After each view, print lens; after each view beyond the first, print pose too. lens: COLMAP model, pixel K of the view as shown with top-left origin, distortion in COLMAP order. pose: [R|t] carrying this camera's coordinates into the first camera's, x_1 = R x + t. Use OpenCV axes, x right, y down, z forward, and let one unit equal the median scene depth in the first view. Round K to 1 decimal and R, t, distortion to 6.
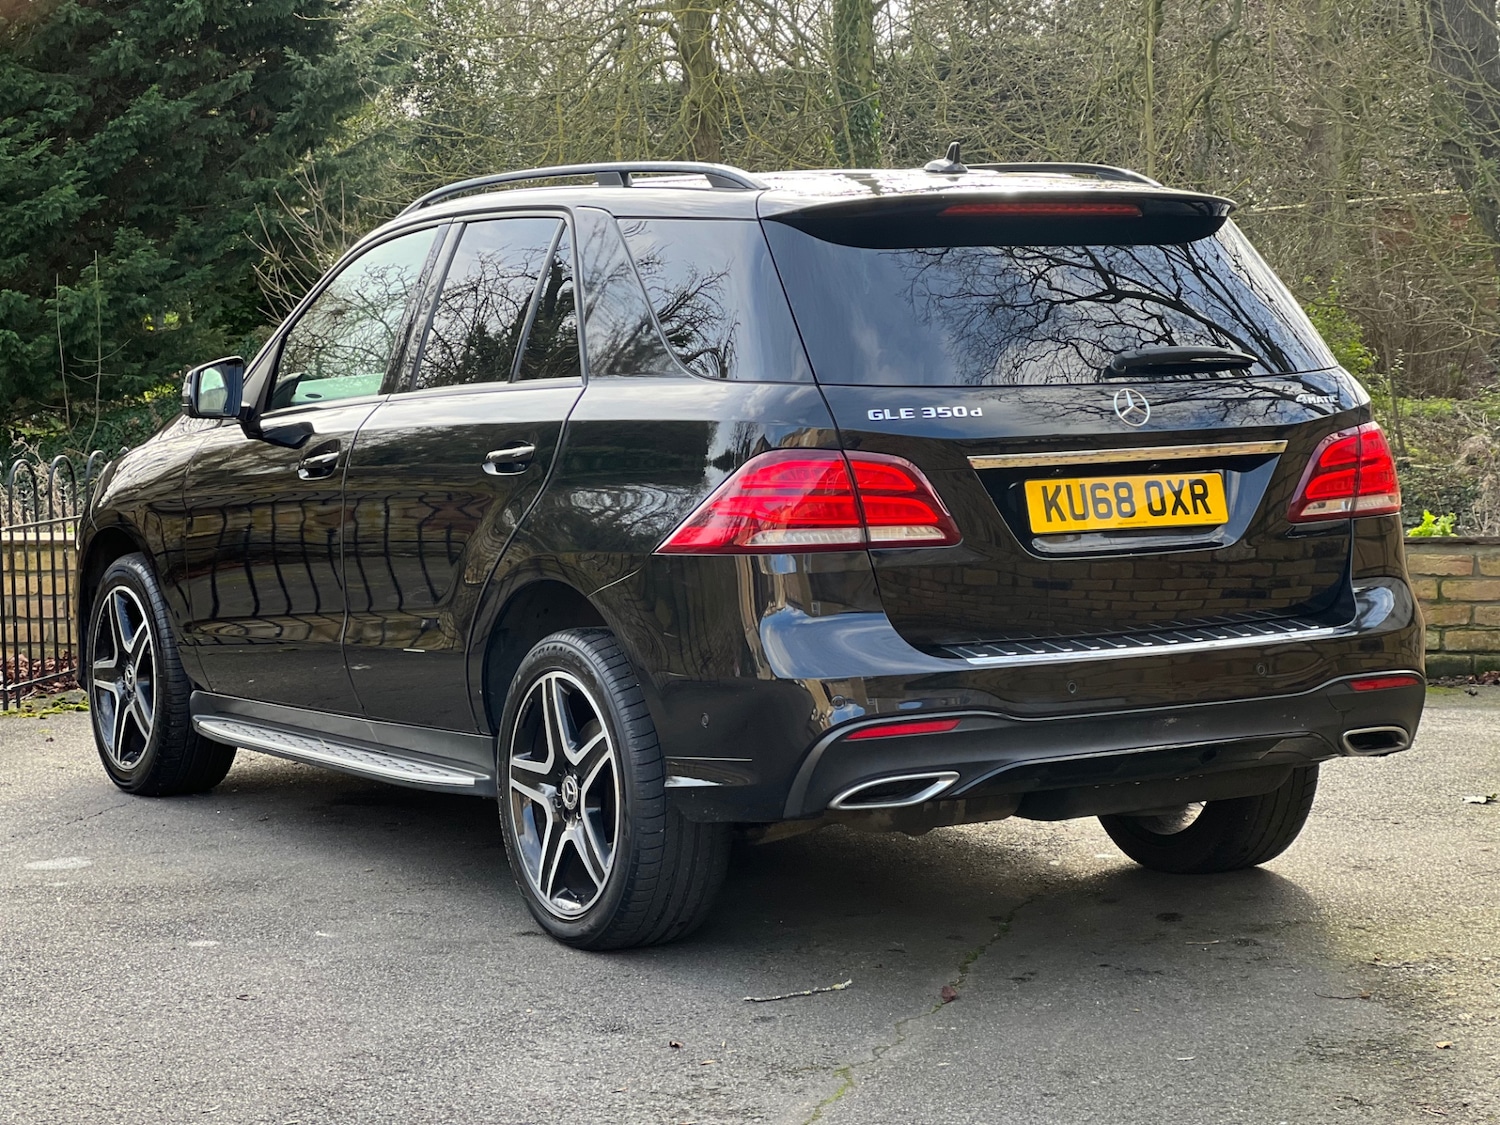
lens RADIAL K [[3320.9, 0, 751.6], [0, 3320.9, 554.3], [0, 0, 1]] dist [0.085496, 2.213100]
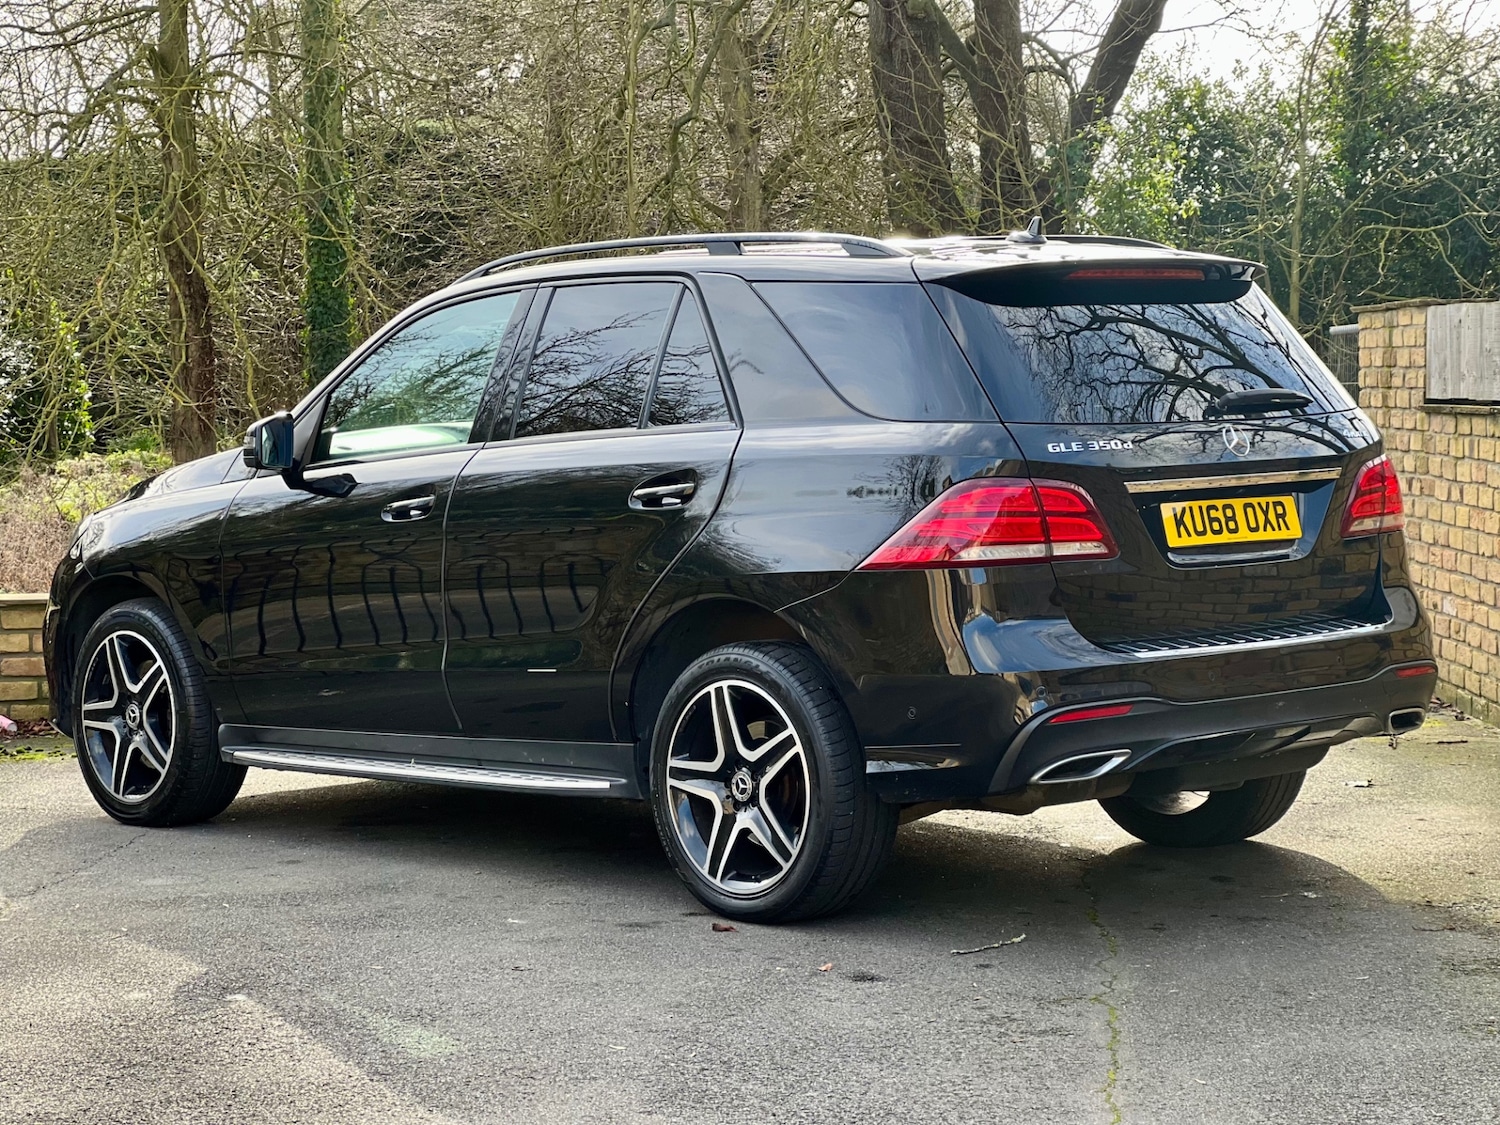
lens RADIAL K [[3325.6, 0, 756.4], [0, 3325.6, 556.7], [0, 0, 1]] dist [0.023410, 2.957548]
pose [[0.977559, -0.018145, 0.209881, -0.289915], [0.023043, 0.999516, -0.020915, 0.017294], [-0.209400, 0.025282, 0.977503, -0.116855]]
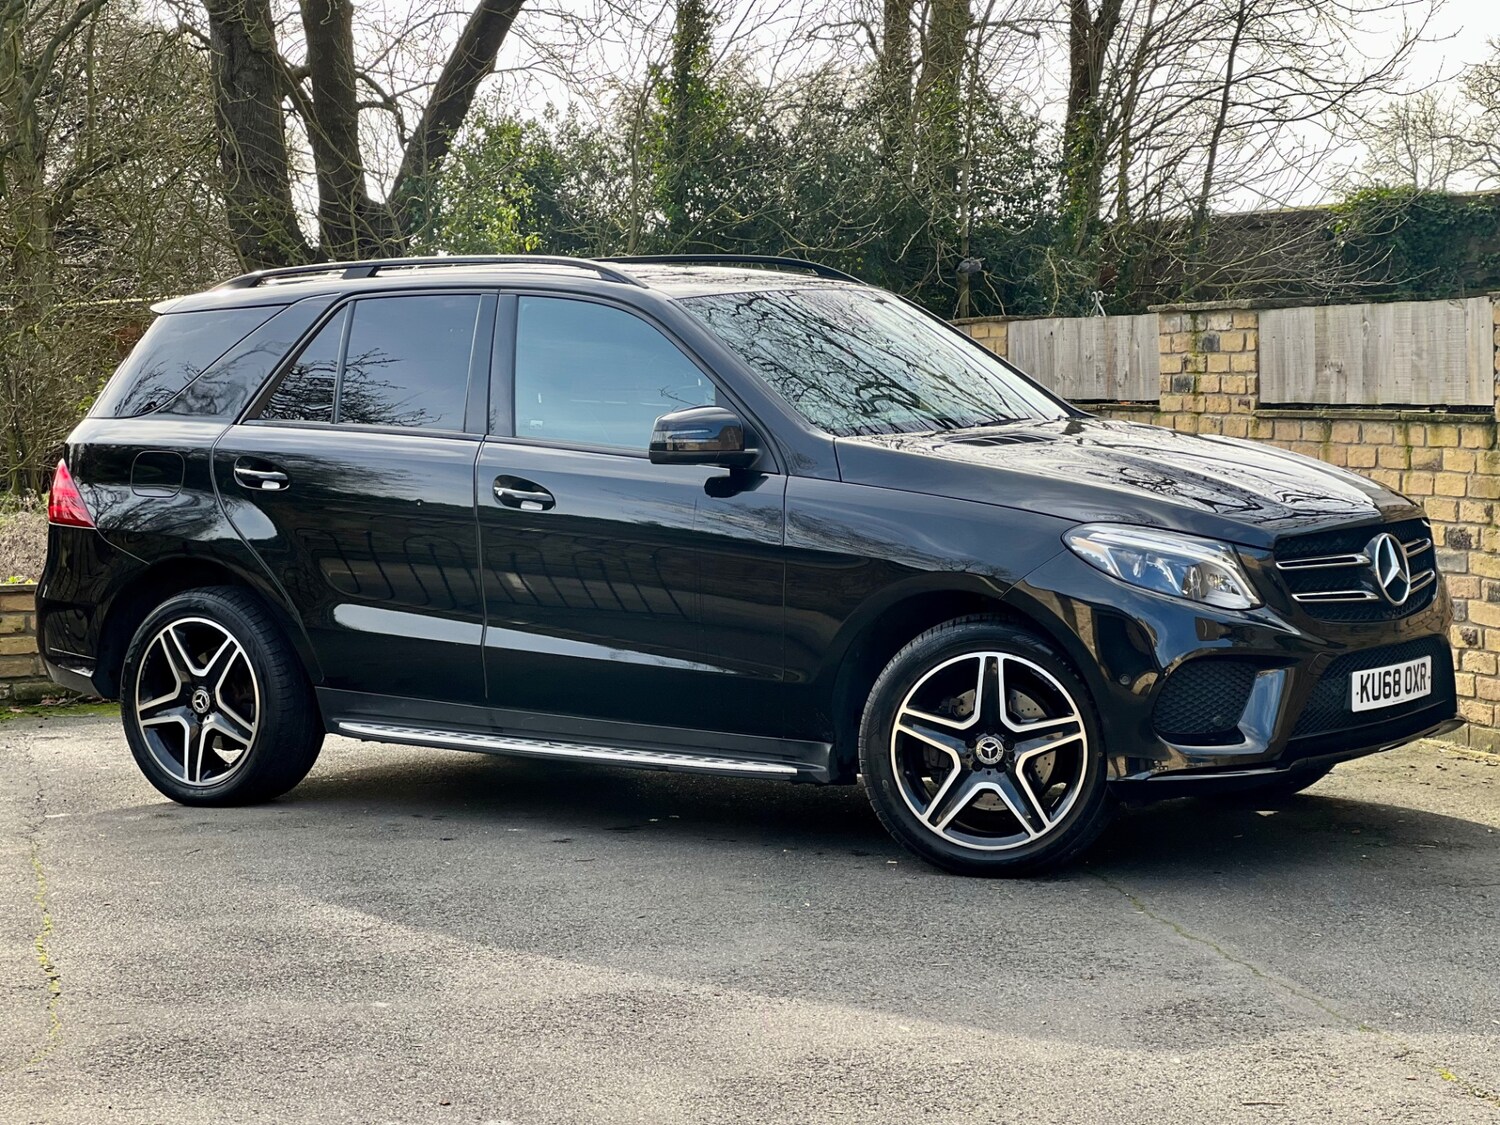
lens RADIAL K [[3320.9, 0, 751.6], [0, 3320.9, 554.3], [0, 0, 1]] dist [0.085496, 2.213100]
pose [[0.892564, -0.031453, 0.449822, -0.654079], [0.046702, 0.998648, -0.022840, 0.040538], [-0.448496, 0.041394, 0.892826, -0.232087]]
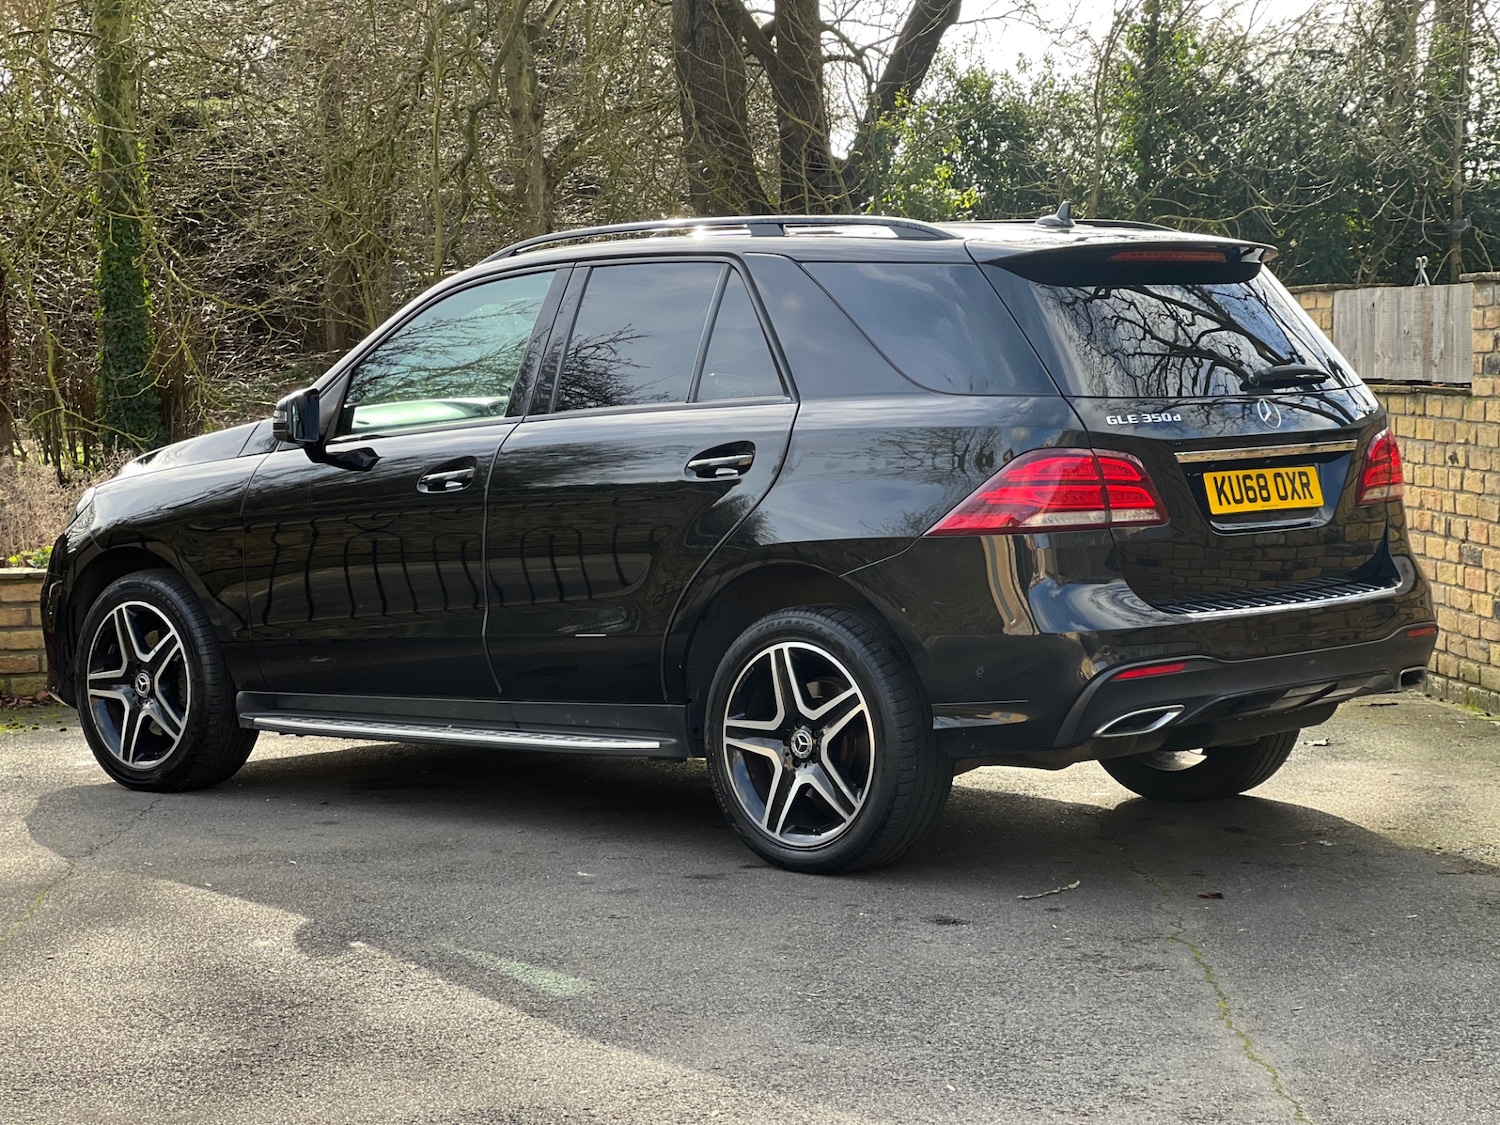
lens RADIAL K [[3325.6, 0, 756.4], [0, 3325.6, 556.7], [0, 0, 1]] dist [0.023410, 2.957548]
pose [[0.956864, -0.021146, 0.289764, -0.418092], [0.026556, 0.999538, -0.014751, 0.022138], [-0.289318, 0.021810, 0.956984, -0.139059]]
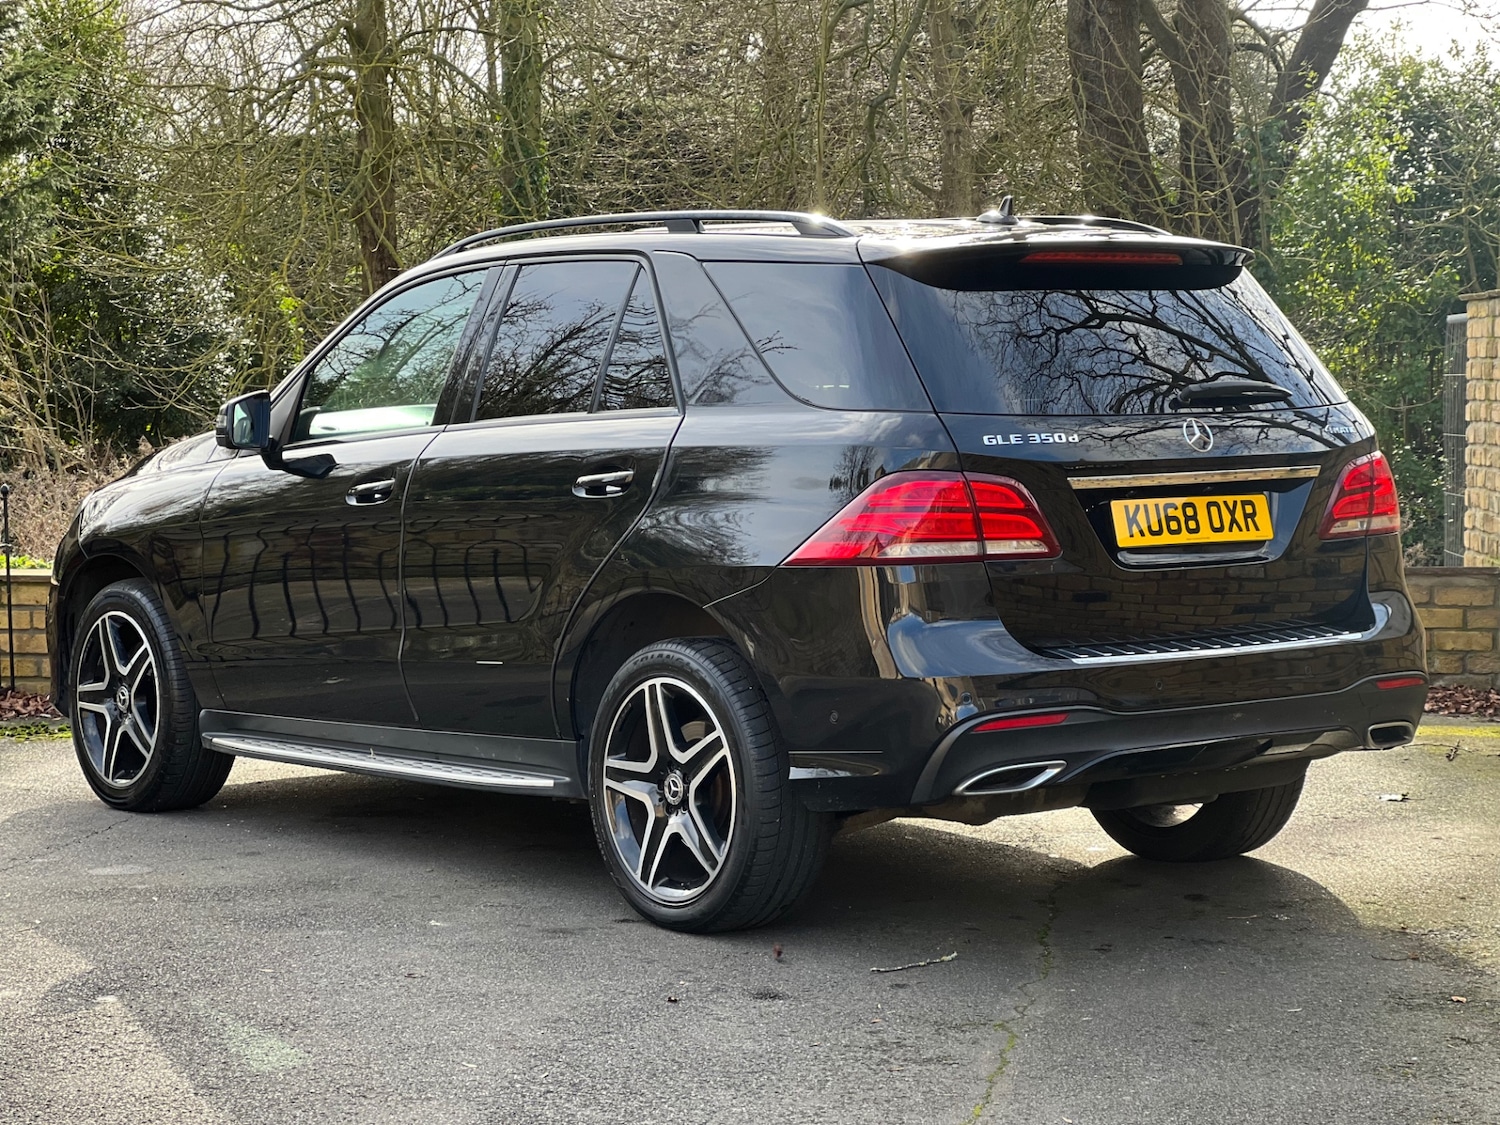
lens RADIAL K [[3325.6, 0, 756.4], [0, 3325.6, 556.7], [0, 0, 1]] dist [0.023410, 2.957548]
pose [[0.991083, -0.001473, 0.133236, -0.174371], [0.003671, 0.999861, -0.016251, 0.013705], [-0.133193, 0.016595, 0.990951, -0.083947]]
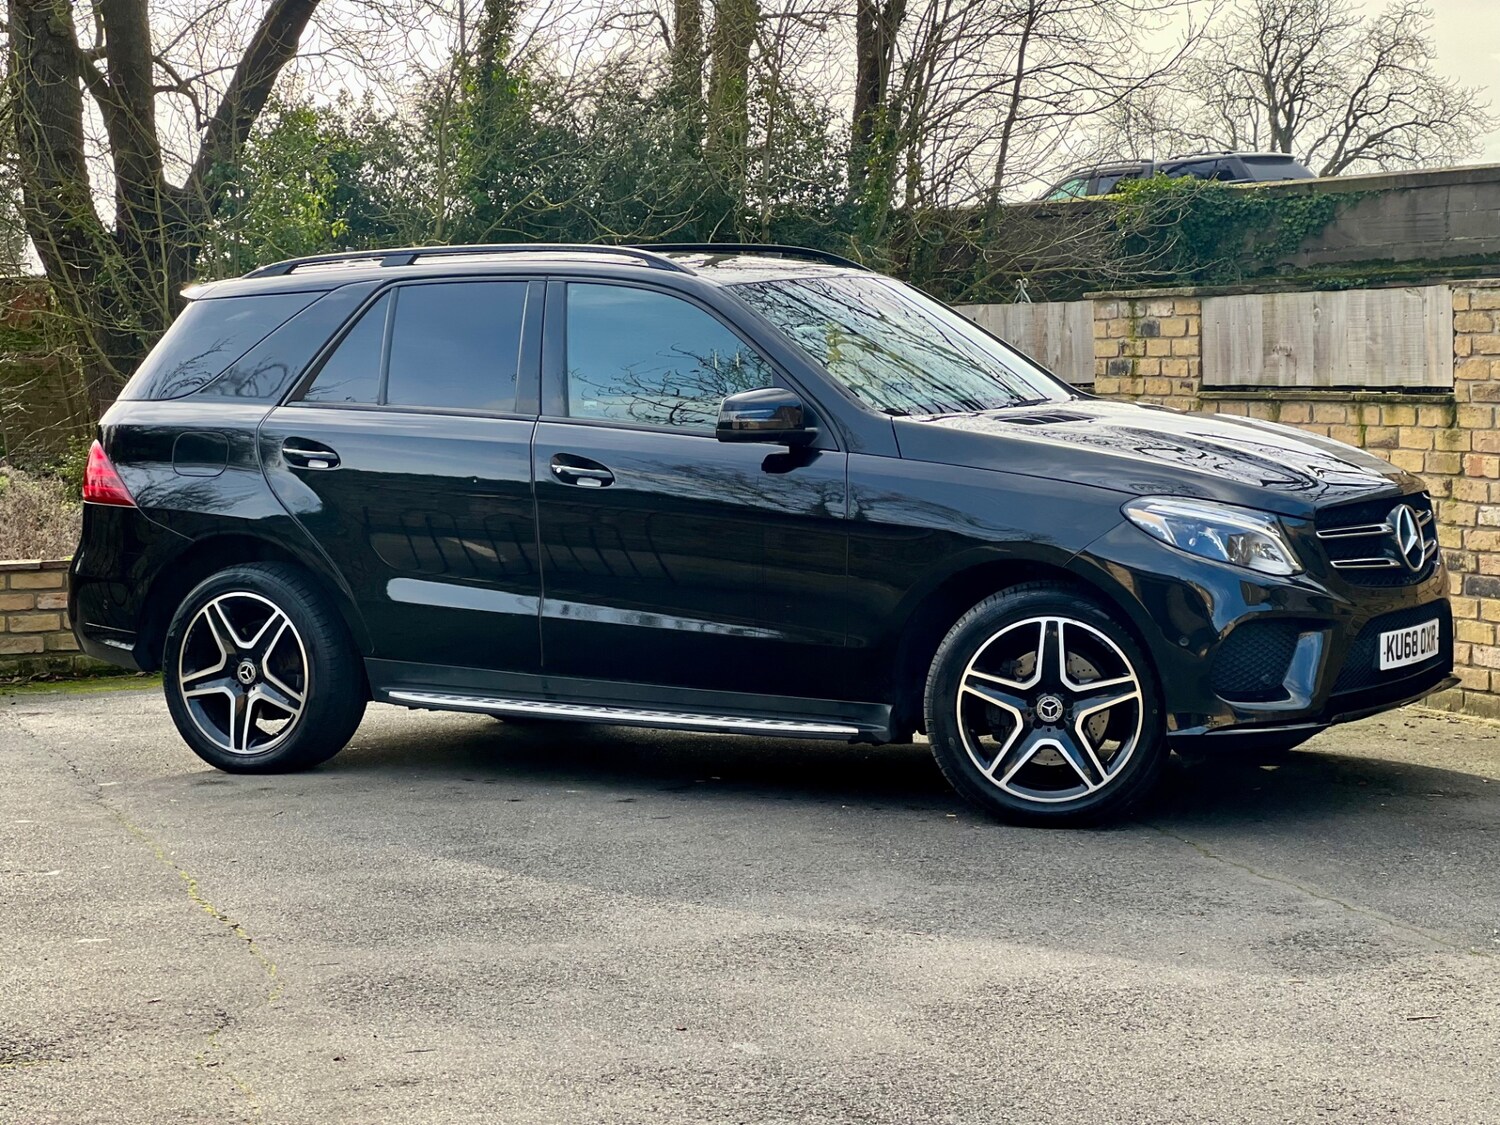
lens RADIAL K [[3320.9, 0, 751.6], [0, 3320.9, 554.3], [0, 0, 1]] dist [0.085496, 2.213100]
pose [[0.850314, -0.037923, 0.524907, -0.812949], [0.053536, 0.998459, -0.014589, 0.040830], [-0.523545, 0.040506, 0.851035, -0.229594]]
